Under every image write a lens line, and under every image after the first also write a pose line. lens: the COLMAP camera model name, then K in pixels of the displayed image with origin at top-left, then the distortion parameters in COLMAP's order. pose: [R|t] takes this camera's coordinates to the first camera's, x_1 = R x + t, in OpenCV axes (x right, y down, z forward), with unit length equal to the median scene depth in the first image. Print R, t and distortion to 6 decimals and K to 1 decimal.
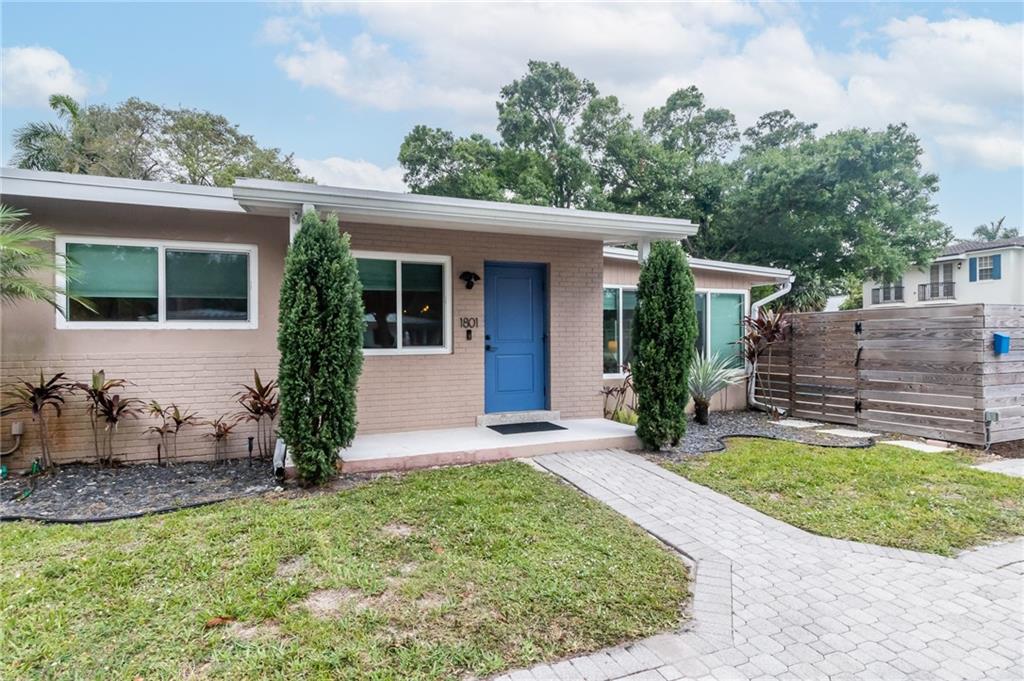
lens RADIAL K [[518.3, 0, 512.4], [0, 518.3, 341.7], [0, 0, 1]] dist [-0.011142, 0.000213]
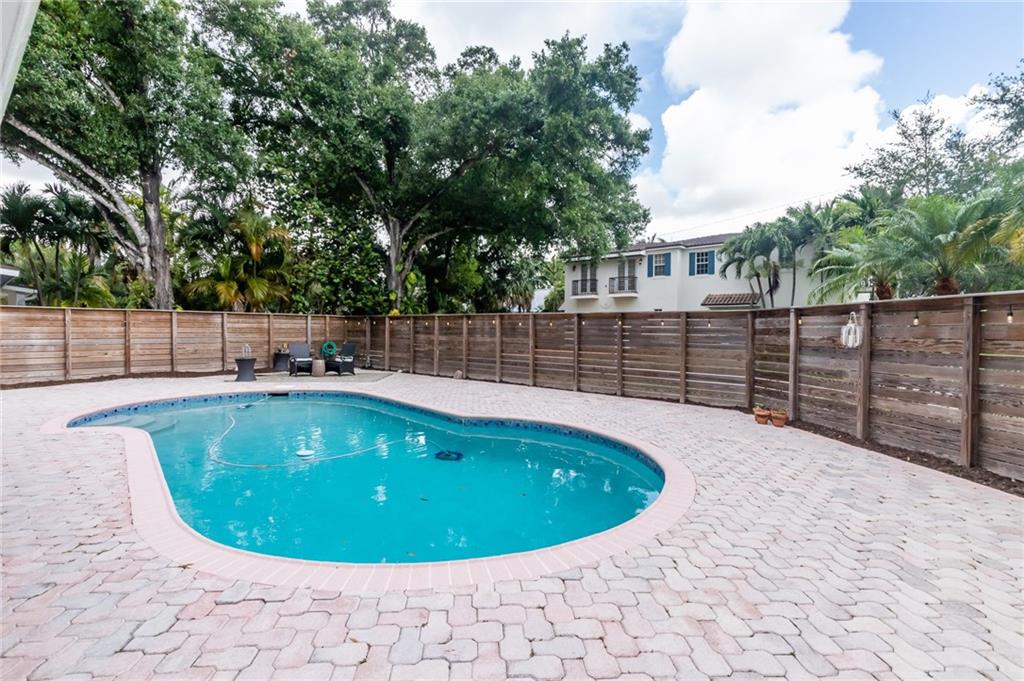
lens RADIAL K [[480.6, 0, 507.4], [0, 480.6, 340.6], [0, 0, 1]] dist [0.001451, -0.001097]
pose [[0.880449, -0.010214, 0.474031, 0.237855], [0.001138, 0.999811, 0.019430, -0.005525], [-0.474139, -0.016568, 0.880294, 0.390641]]
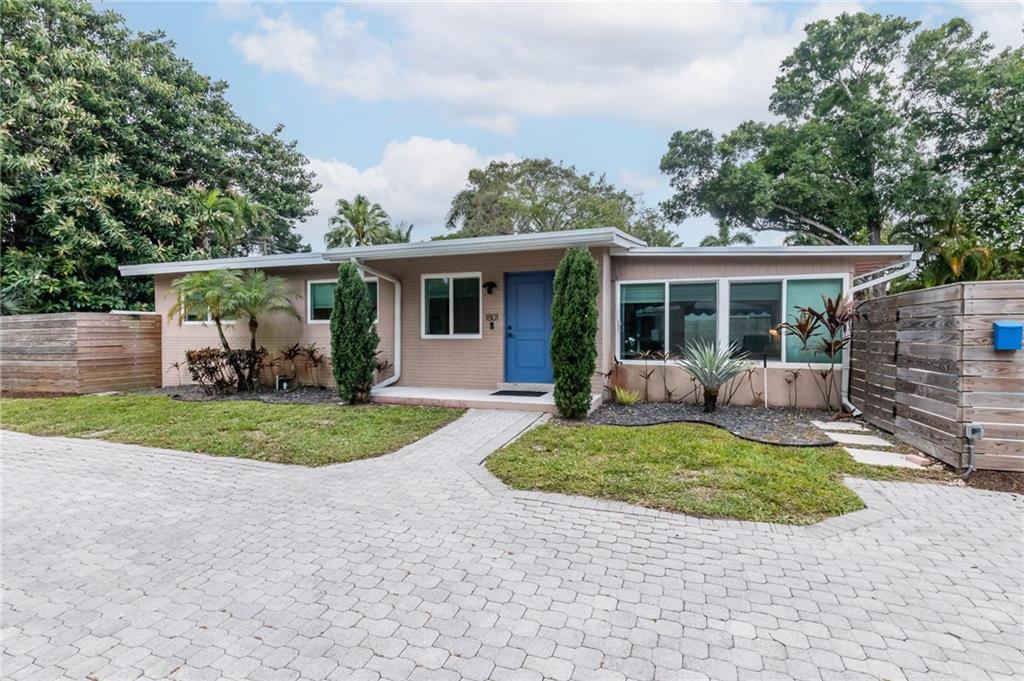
lens RADIAL K [[480.6, 0, 505.8], [0, 480.6, 347.7], [0, 0, 1]] dist [0.001451, -0.001097]
pose [[0.755234, 0.026570, -0.654916, 0.208447], [-0.007641, 0.999467, 0.031738, 0.001226], [0.655410, -0.018965, 0.755035, 0.005624]]
